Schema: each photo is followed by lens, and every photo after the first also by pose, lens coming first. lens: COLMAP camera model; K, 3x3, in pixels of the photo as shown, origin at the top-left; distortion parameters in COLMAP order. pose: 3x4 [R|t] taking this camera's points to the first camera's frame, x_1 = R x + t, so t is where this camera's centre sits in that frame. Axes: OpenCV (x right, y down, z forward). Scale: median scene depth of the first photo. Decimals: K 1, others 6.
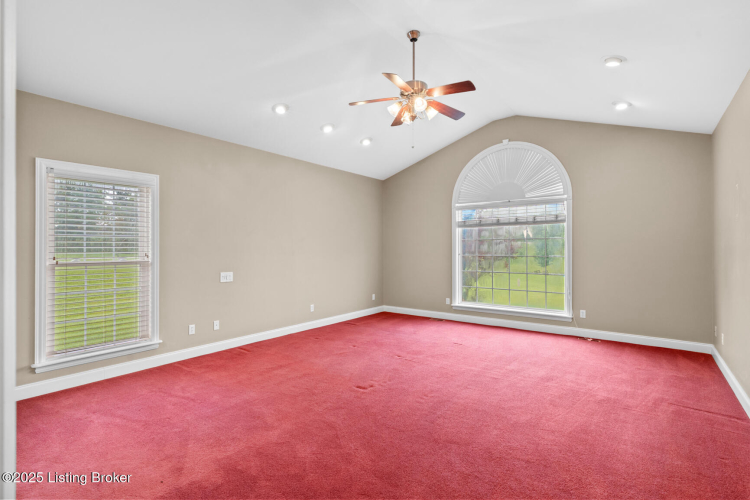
lens RADIAL K [[363.4, 0, 375.4], [0, 363.4, 249.9], [0, 0, 1]] dist [0.002074, 0.000142]
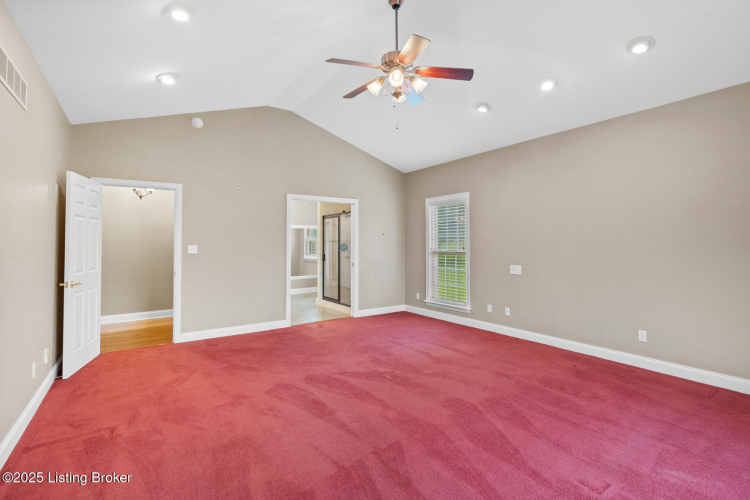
lens RADIAL K [[339.3, 0, 375.5], [0, 339.3, 245.5], [0, 0, 1]] dist [-0.003965, 0.000315]
pose [[-0.321895, 0.003419, -0.946769, 0.716260], [0.000907, 0.999994, 0.003303, -0.000648], [0.946775, 0.000204, -0.321896, 0.999755]]
